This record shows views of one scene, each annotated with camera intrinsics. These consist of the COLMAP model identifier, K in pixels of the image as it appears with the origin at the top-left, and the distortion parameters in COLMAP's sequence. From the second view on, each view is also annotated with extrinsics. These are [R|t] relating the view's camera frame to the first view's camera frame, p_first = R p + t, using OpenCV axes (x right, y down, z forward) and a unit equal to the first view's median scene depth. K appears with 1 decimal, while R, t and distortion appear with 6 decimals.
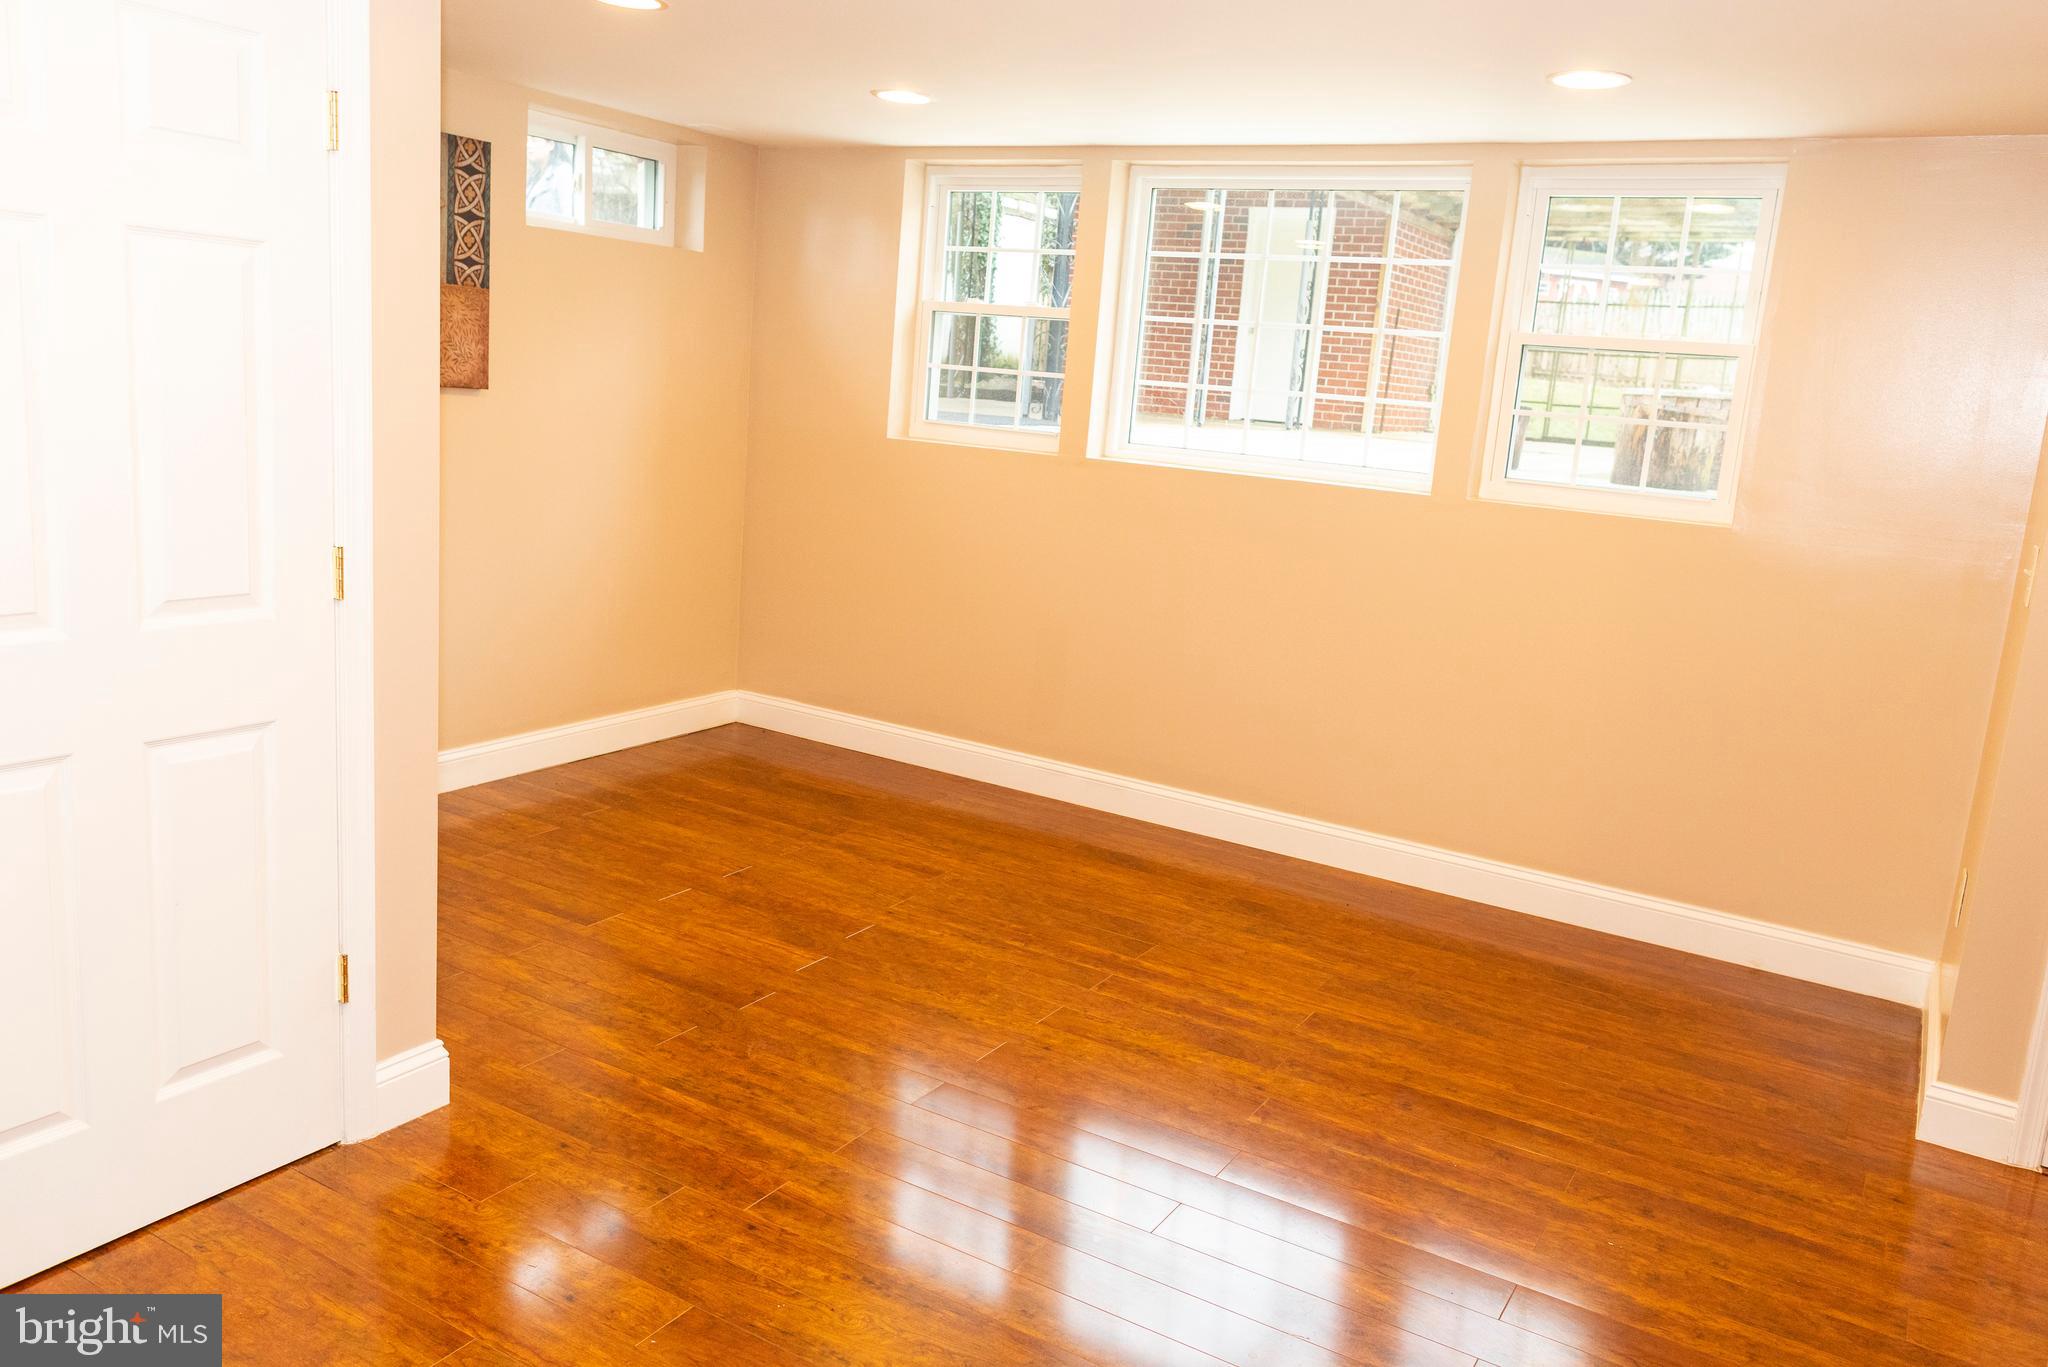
lens RADIAL K [[1537.4, 0, 1023.2], [0, 1537.4, 688.8], [0, 0, 1]] dist [0.008705, 0.001232]
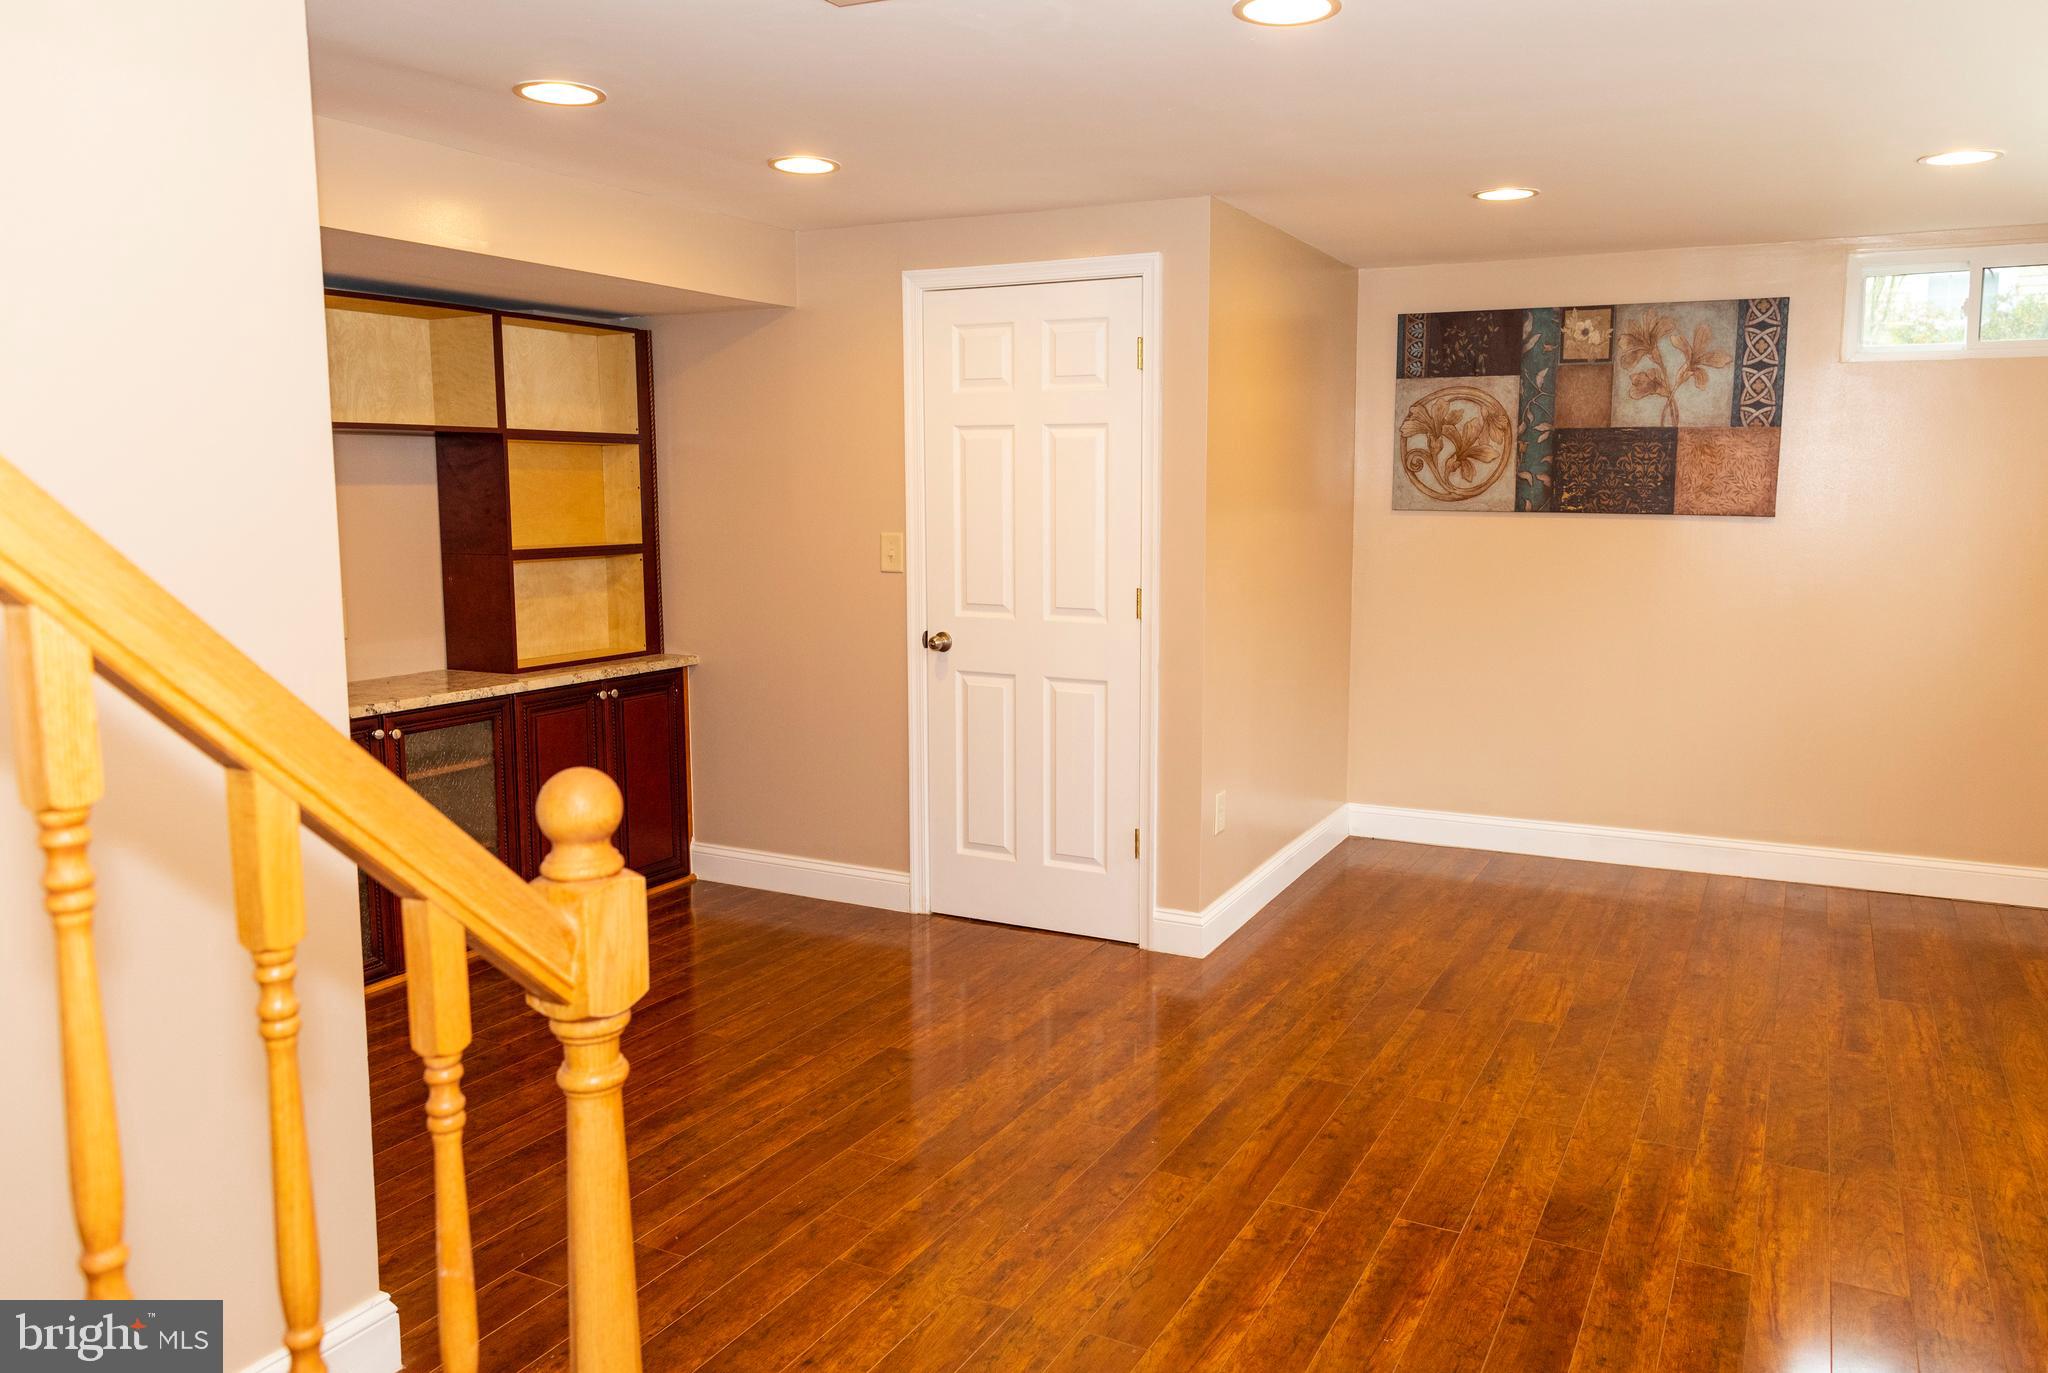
lens RADIAL K [[1419.7, 0, 1031.9], [0, 1419.7, 683.1], [0, 0, 1]] dist [0.003893, 0.000904]
pose [[0.054869, 0.067211, -0.996229, 0.703043], [-0.199324, 0.978387, 0.055029, -0.030977], [0.978396, 0.195553, 0.067080, 0.475894]]
